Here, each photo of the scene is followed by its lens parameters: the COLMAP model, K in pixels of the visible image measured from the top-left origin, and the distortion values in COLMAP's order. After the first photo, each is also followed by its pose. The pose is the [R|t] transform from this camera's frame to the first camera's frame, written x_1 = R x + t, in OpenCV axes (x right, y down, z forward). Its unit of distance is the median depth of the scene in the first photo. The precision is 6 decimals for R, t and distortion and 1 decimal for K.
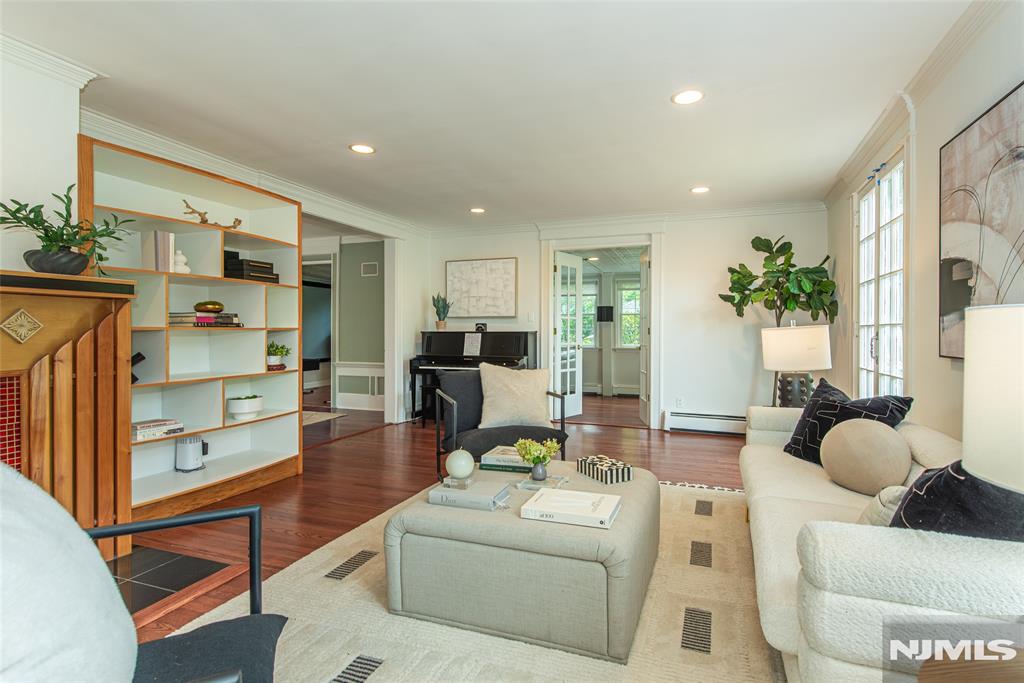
lens RADIAL K [[535.9, 0, 512.0], [0, 535.9, 341.5], [0, 0, 1]] dist [-0.000560, -0.000137]
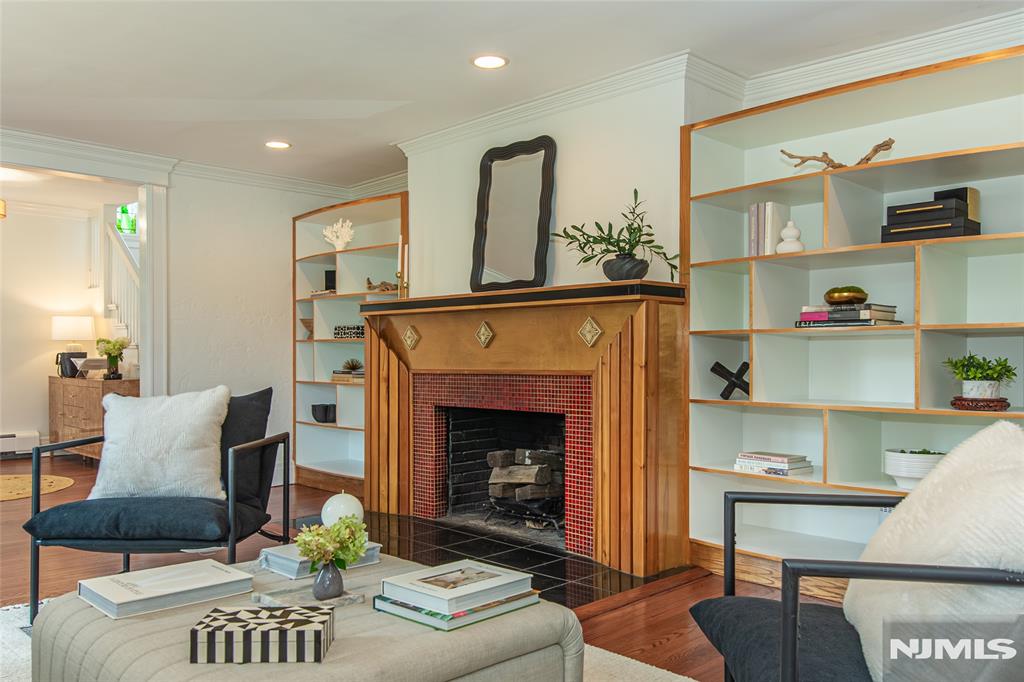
lens RADIAL K [[826.3, 0, 511.1], [0, 826.3, 363.5], [0, 0, 1]] dist [-0.000516, 0.000100]
pose [[-0.410364, 0.010765, -0.911858, 0.539742], [-0.017453, 0.999654, 0.019656, 0.004484], [0.911755, 0.023981, -0.410034, 1.123563]]
